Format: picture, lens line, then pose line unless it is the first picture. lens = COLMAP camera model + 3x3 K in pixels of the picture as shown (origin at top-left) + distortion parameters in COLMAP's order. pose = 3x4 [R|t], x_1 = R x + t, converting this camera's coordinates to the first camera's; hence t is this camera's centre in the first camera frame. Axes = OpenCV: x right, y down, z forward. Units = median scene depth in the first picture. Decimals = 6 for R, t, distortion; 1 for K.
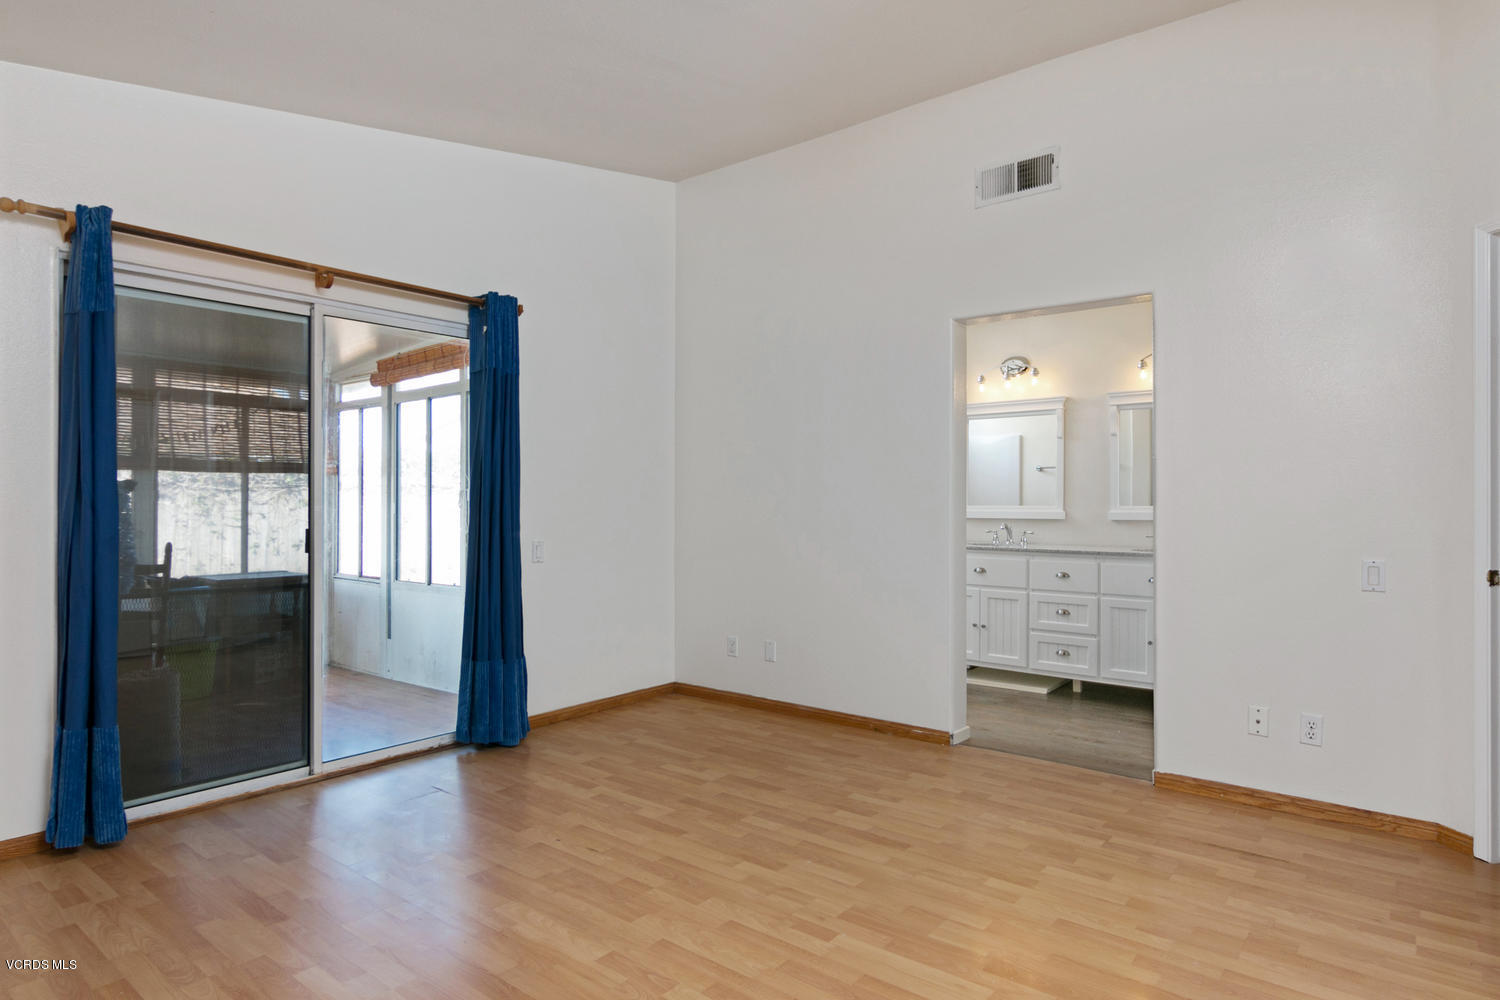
lens RADIAL K [[837.8, 0, 750.0], [0, 837.8, 500.0], [0, 0, 1]] dist [0.003587, 0.000291]
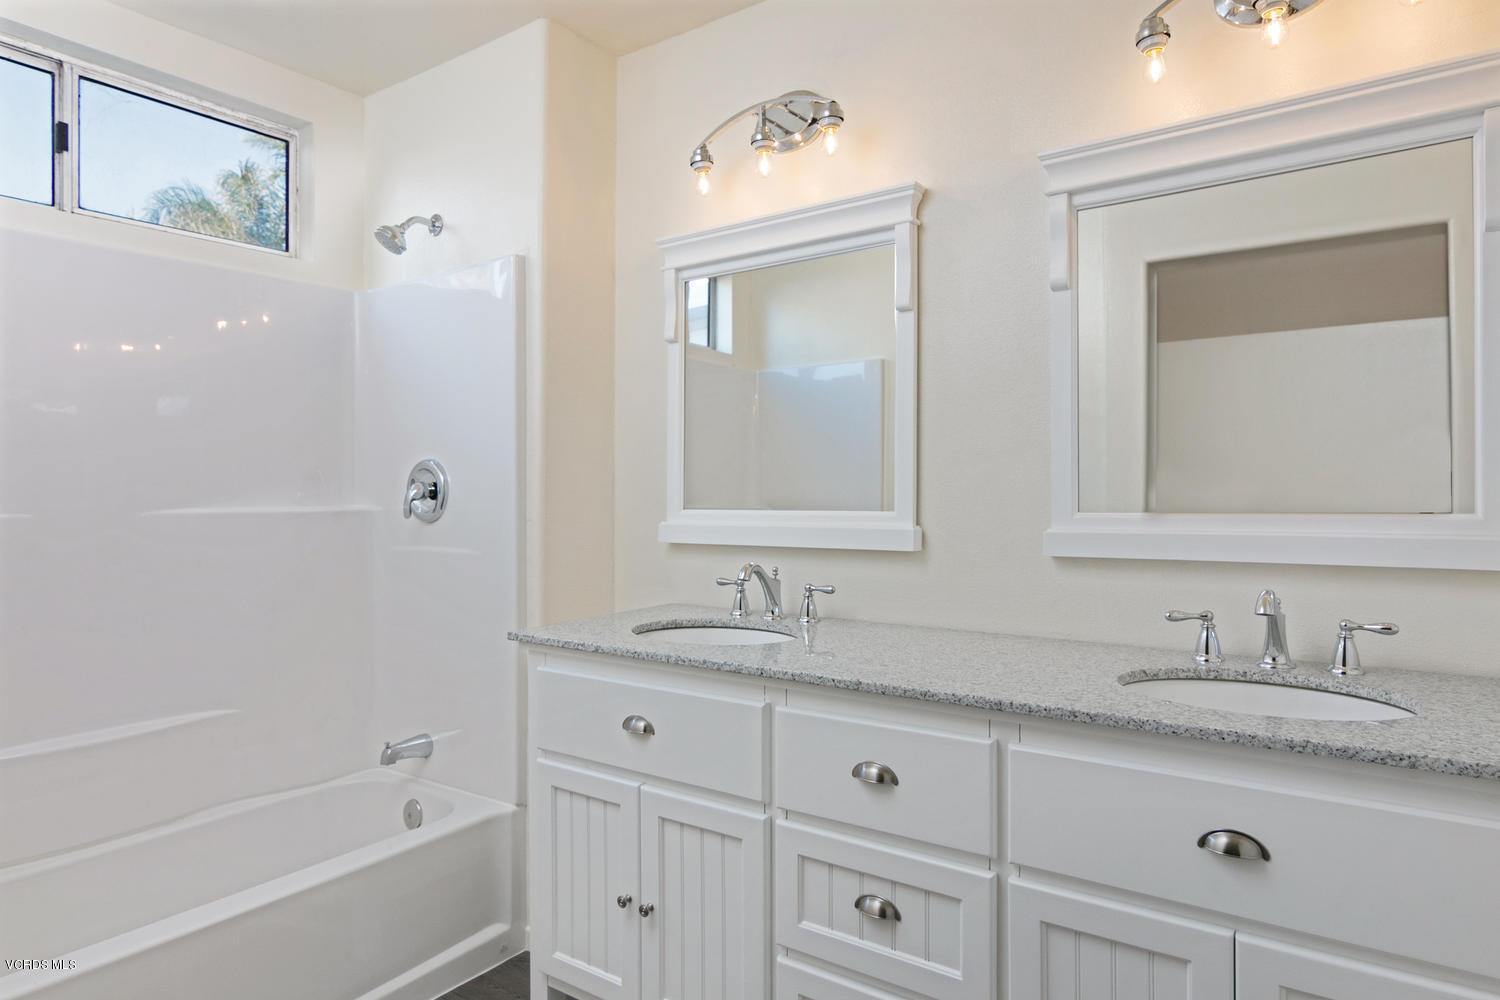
lens RADIAL K [[901.2, 0, 755.7], [0, 901.2, 476.1], [0, 0, 1]] dist [0.005594, 0.000724]
pose [[0.997617, -0.002298, 0.068954, 0.347872], [0.002954, 0.999951, -0.009419, -0.004774], [-0.068929, 0.009600, 0.997575, 0.784266]]
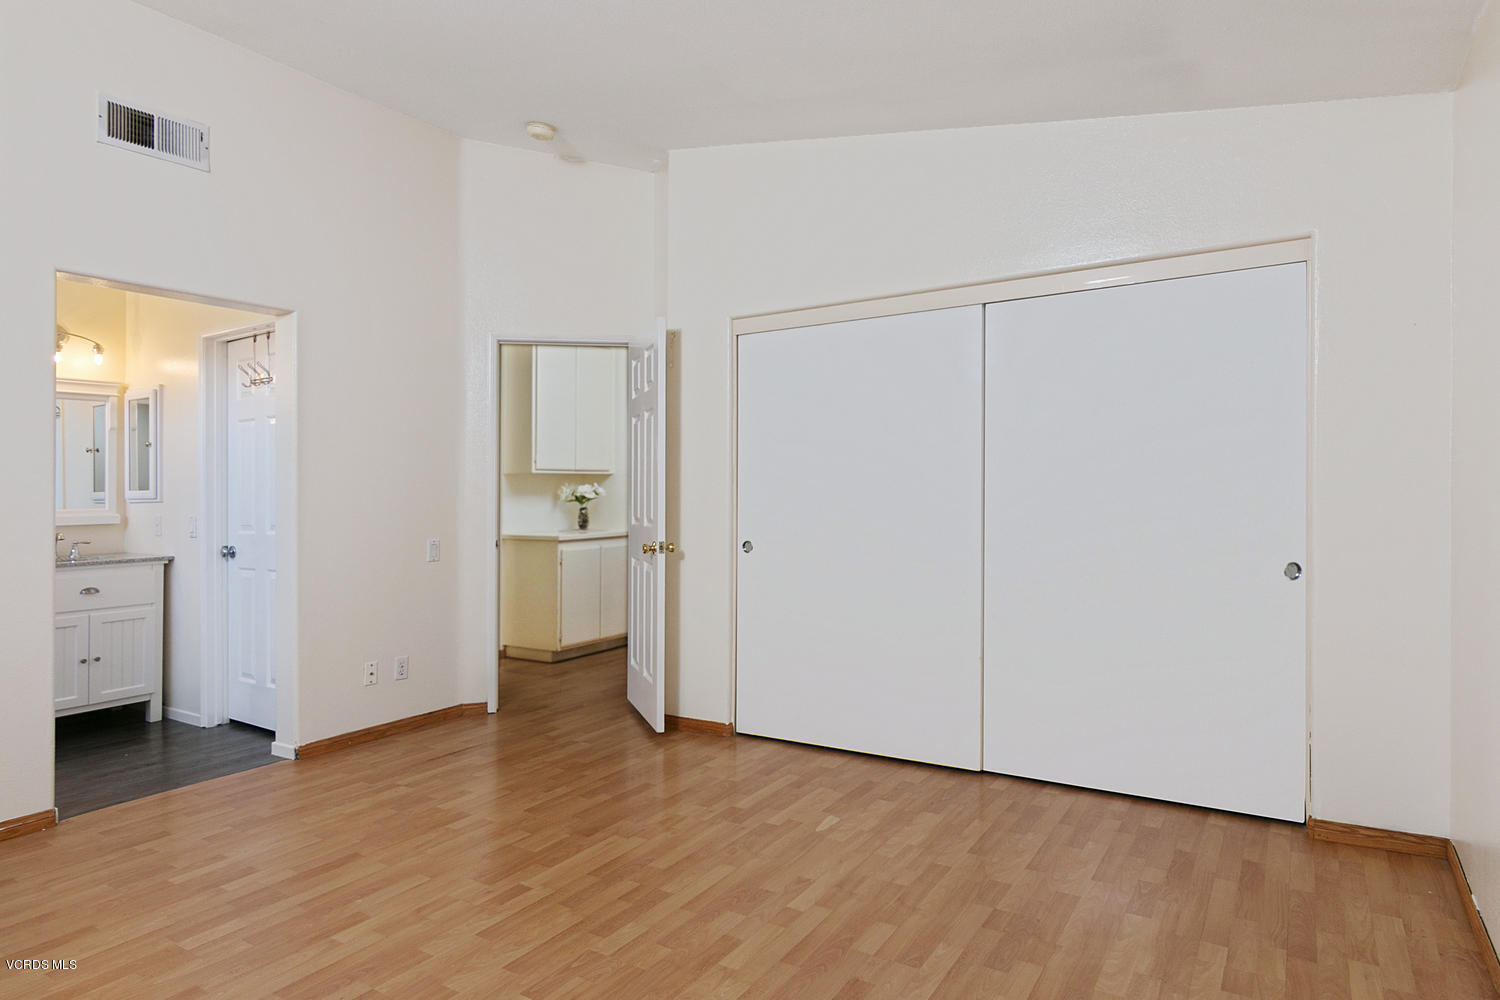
lens RADIAL K [[837.8, 0, 750.0], [0, 837.8, 500.0], [0, 0, 1]] dist [0.003587, 0.000291]
pose [[-0.092895, -0.006024, 0.995658, -0.679315], [0.006747, 0.999955, 0.006679, -0.004730], [-0.995653, 0.007338, -0.092850, 0.514001]]
